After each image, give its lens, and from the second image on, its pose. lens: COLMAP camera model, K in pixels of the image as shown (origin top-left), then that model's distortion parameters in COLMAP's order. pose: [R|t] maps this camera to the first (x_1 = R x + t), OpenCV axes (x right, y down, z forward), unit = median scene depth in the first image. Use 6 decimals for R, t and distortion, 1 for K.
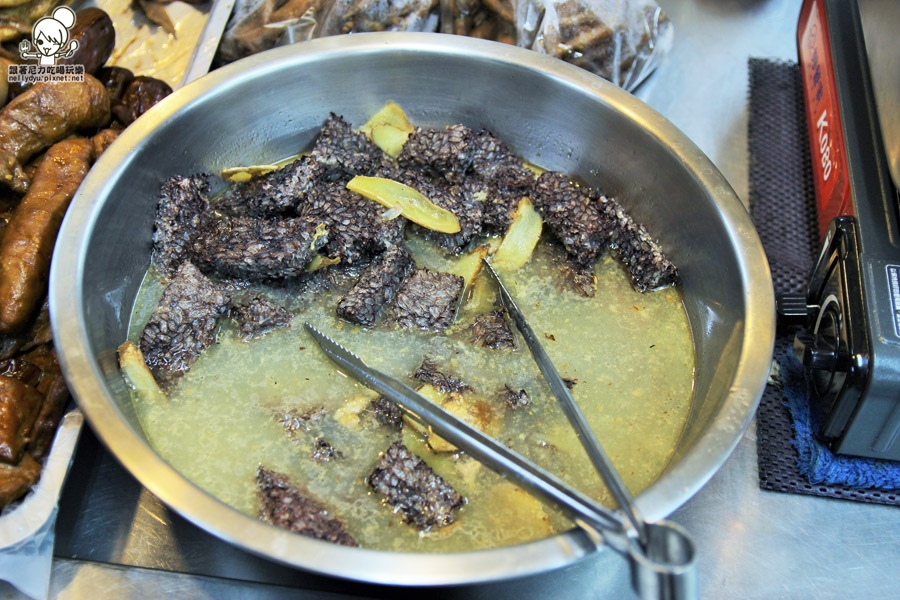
lens RADIAL K [[1278.3, 0, 450.0], [0, 1278.3, 300.0], [0, 0, 1]] dist [0.005407, 0.072907]
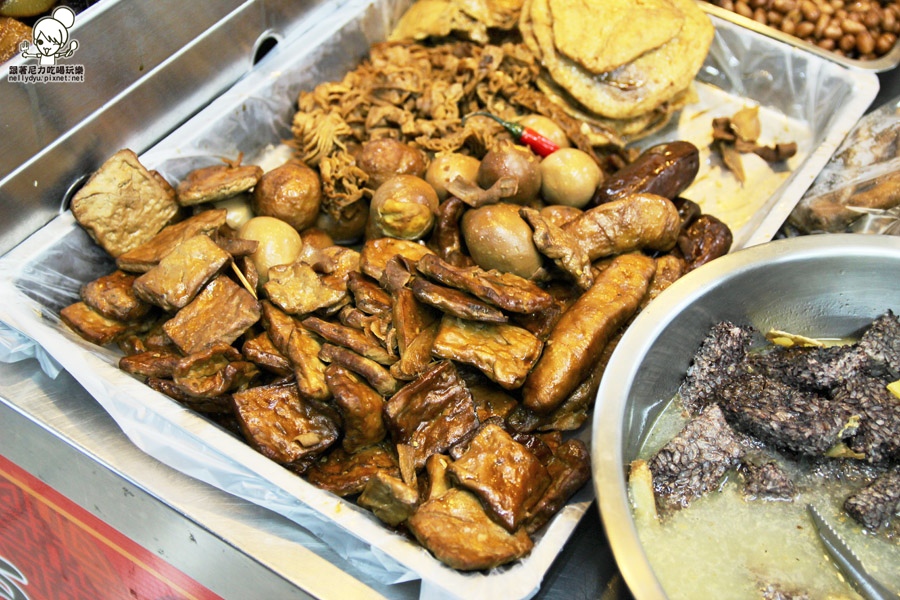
lens RADIAL K [[1278.3, 0, 450.0], [0, 1278.3, 300.0], [0, 0, 1]] dist [0.005407, 0.072907]
pose [[0.897427, 0.321887, -0.301685, -0.111730], [-0.349194, 0.936202, -0.039859, 0.006484], [0.269609, 0.141117, 0.952574, -0.049508]]
